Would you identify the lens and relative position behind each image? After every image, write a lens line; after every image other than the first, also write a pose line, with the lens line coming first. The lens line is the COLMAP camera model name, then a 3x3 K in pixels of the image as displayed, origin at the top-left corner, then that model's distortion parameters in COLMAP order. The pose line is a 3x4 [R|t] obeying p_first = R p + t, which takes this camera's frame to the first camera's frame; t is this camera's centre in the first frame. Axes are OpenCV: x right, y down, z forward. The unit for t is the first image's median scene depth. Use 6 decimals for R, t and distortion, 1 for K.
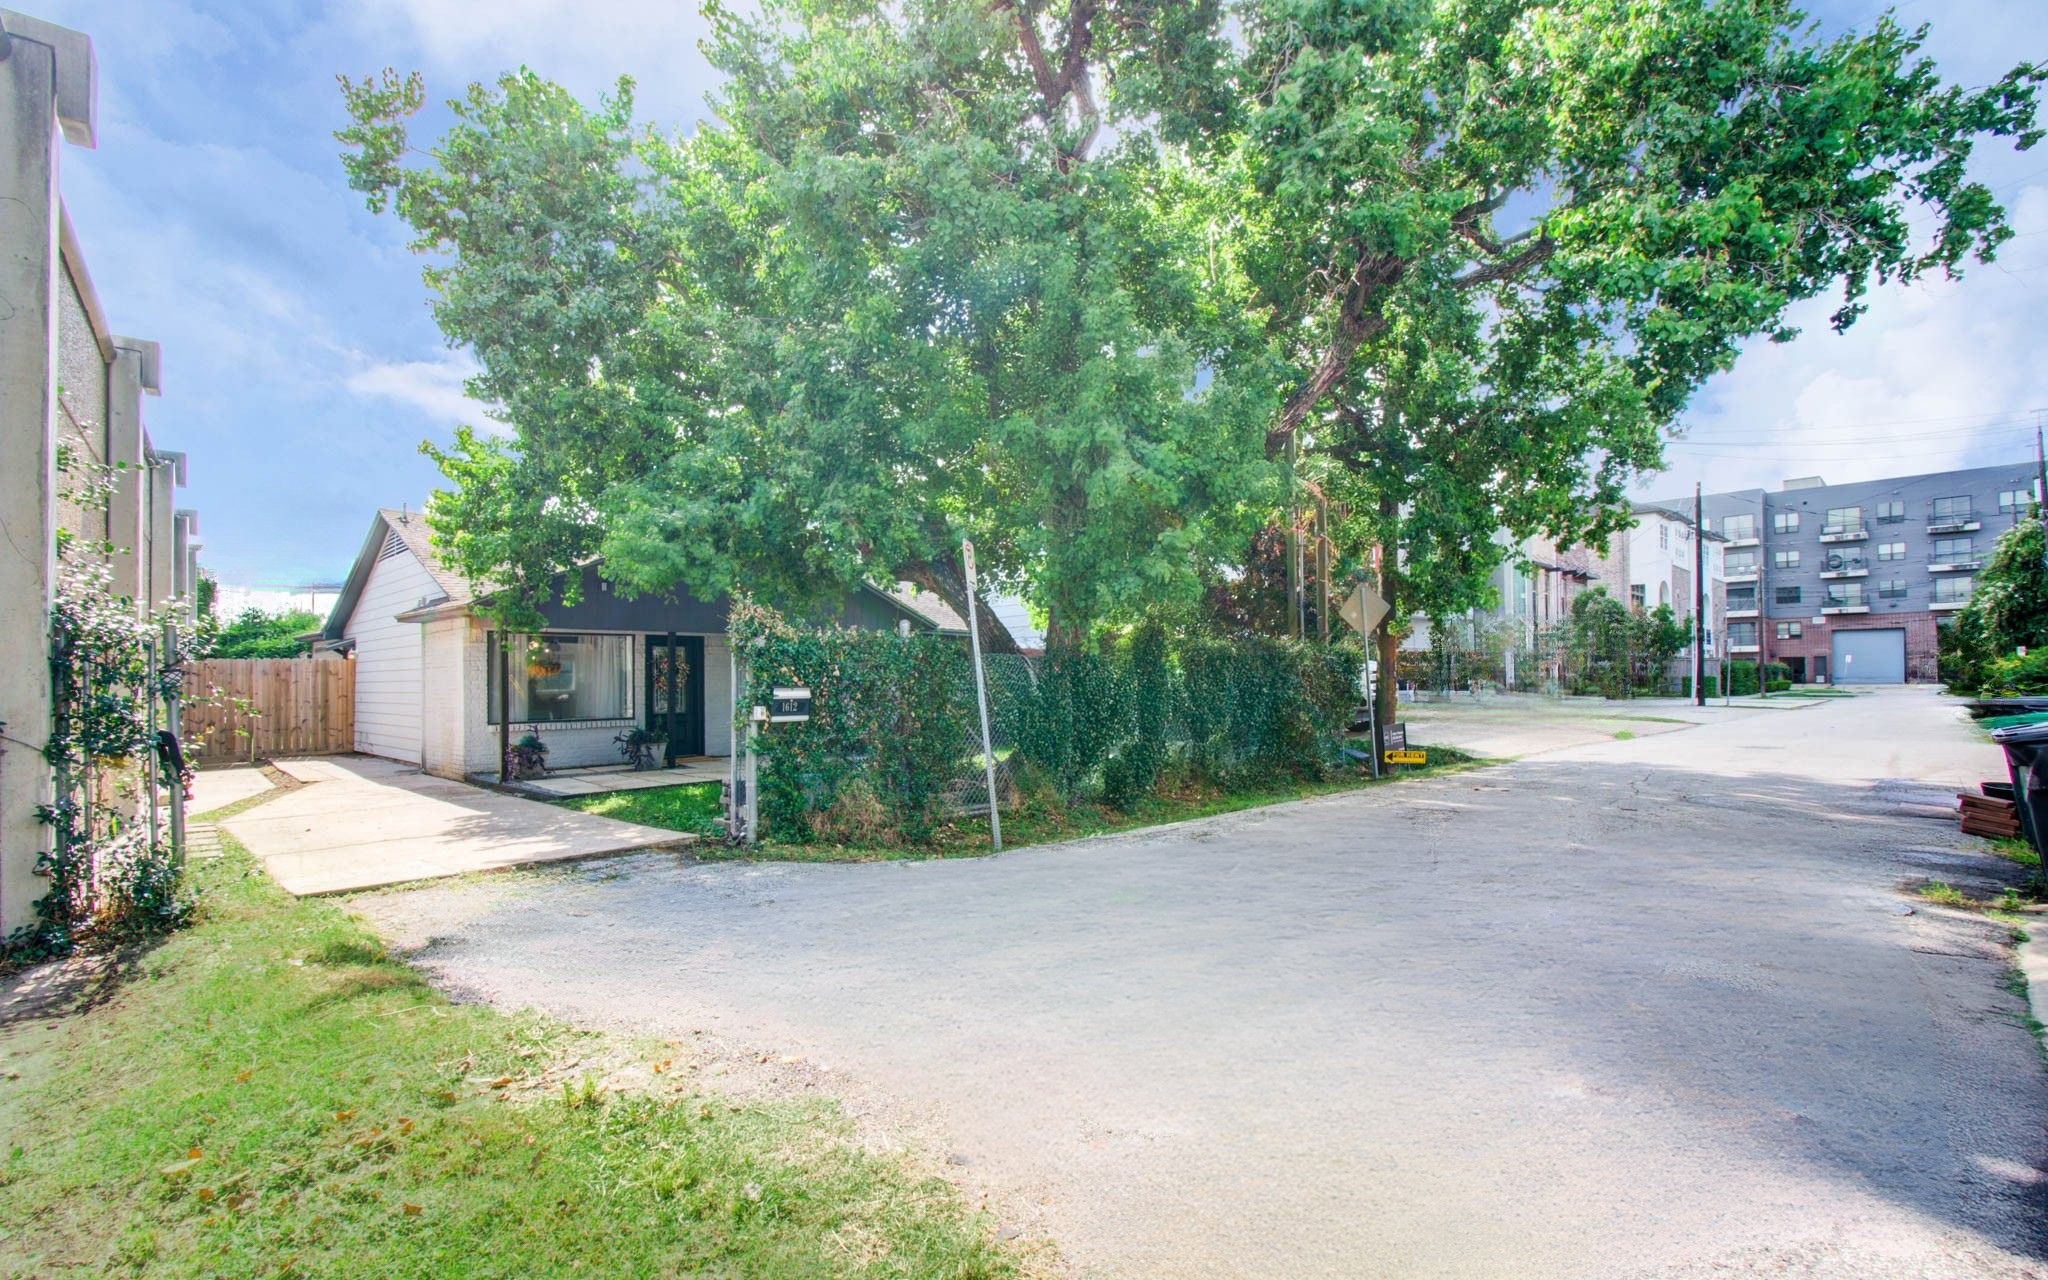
lens RADIAL K [[896.2, 0, 1018.0], [0, 896.2, 660.0], [0, 0, 1]] dist [0.003062, 0.001034]
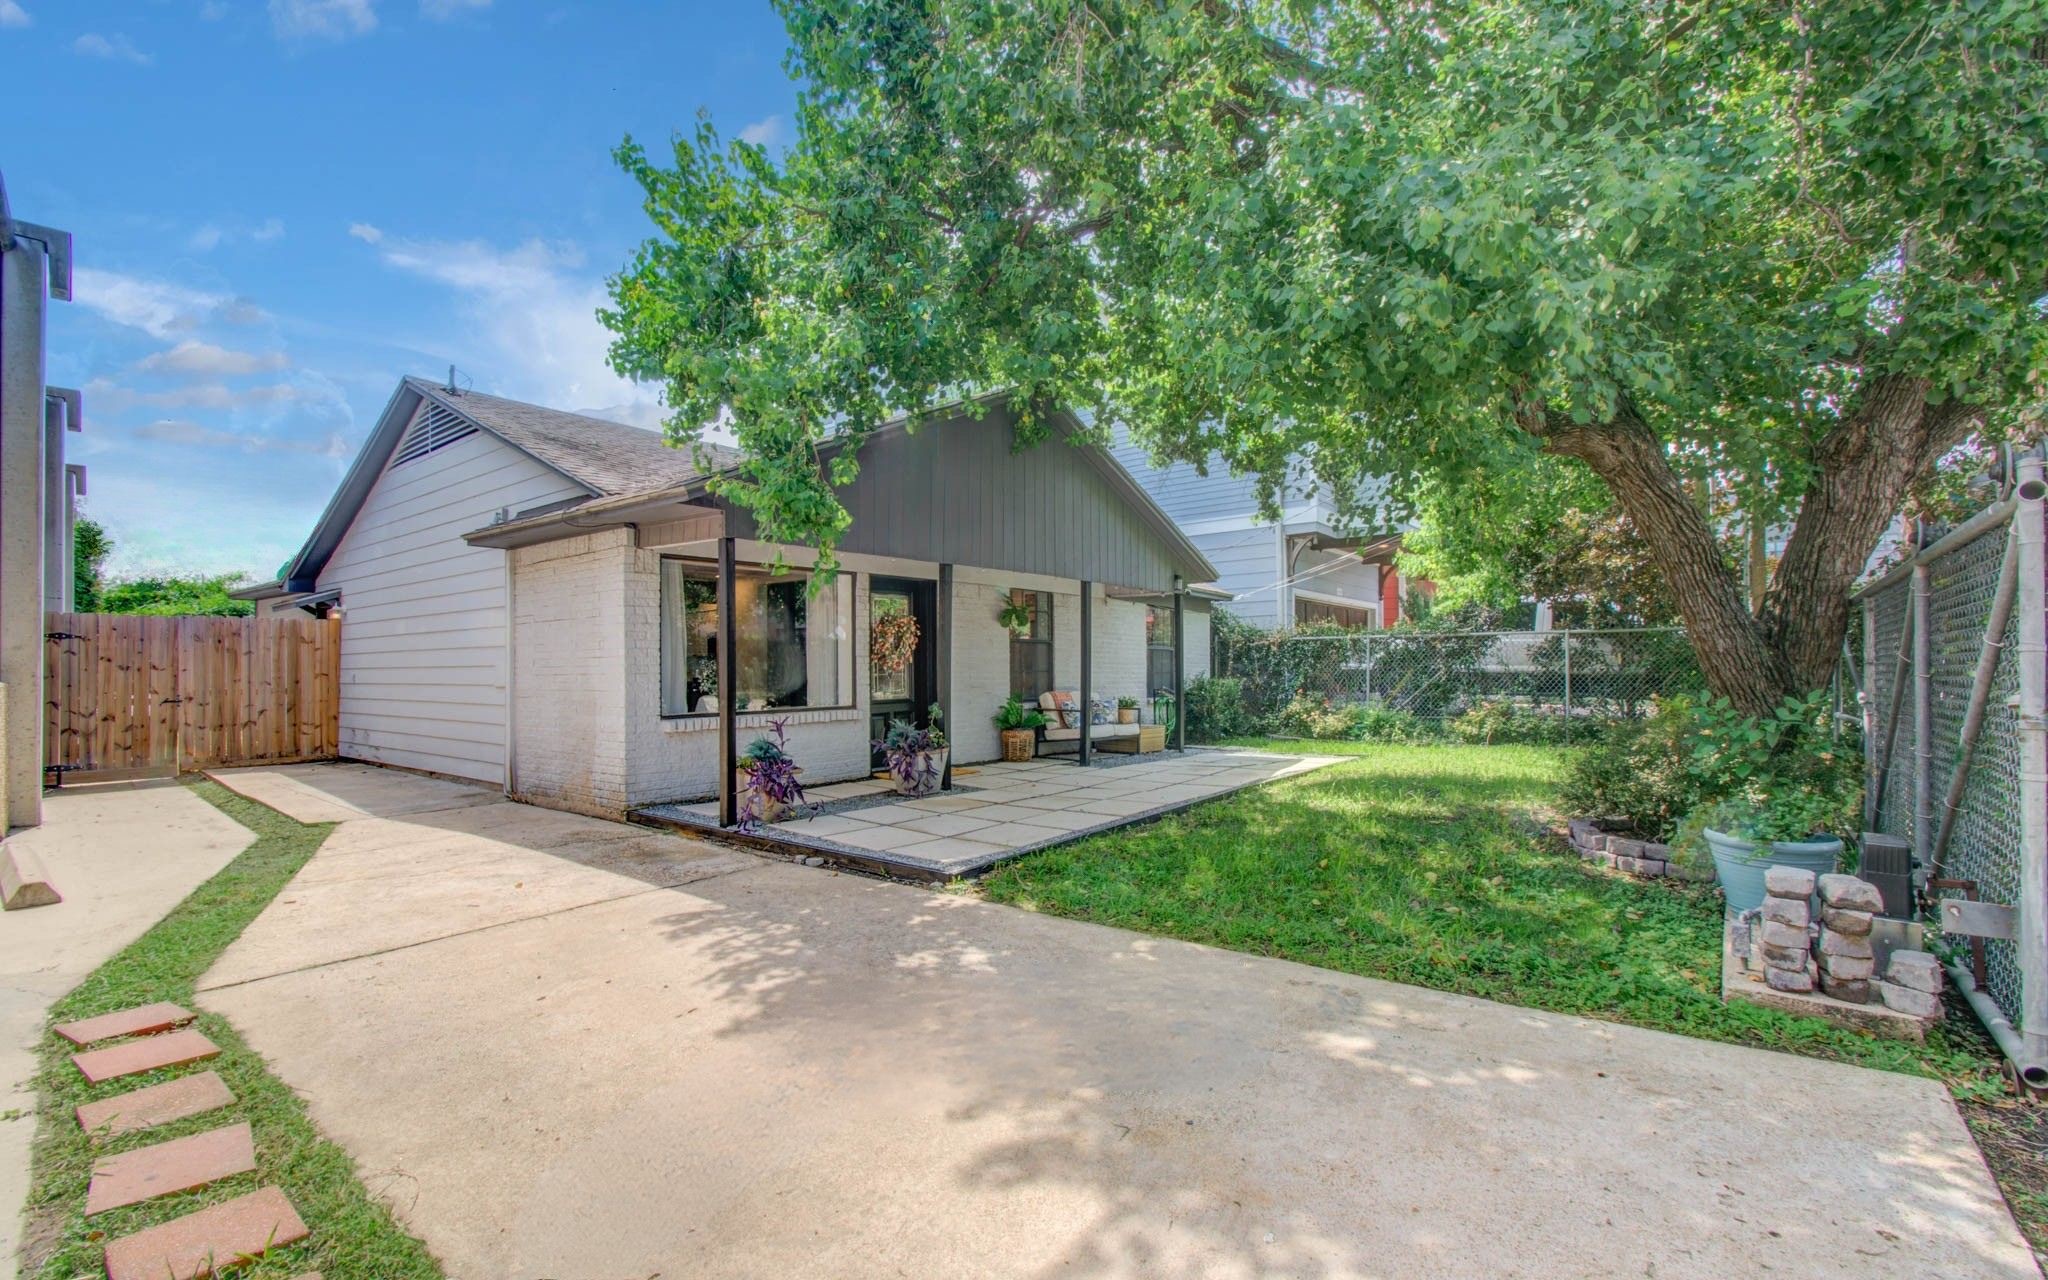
lens RADIAL K [[896.2, 0, 1029.7], [0, 896.2, 643.7], [0, 0, 1]] dist [0.003062, 0.001034]
pose [[0.996636, 0.000278, 0.081960, -0.309436], [-0.000256, 1.000000, -0.000284, 0.018945], [-0.081960, 0.000262, 0.996636, 0.318134]]
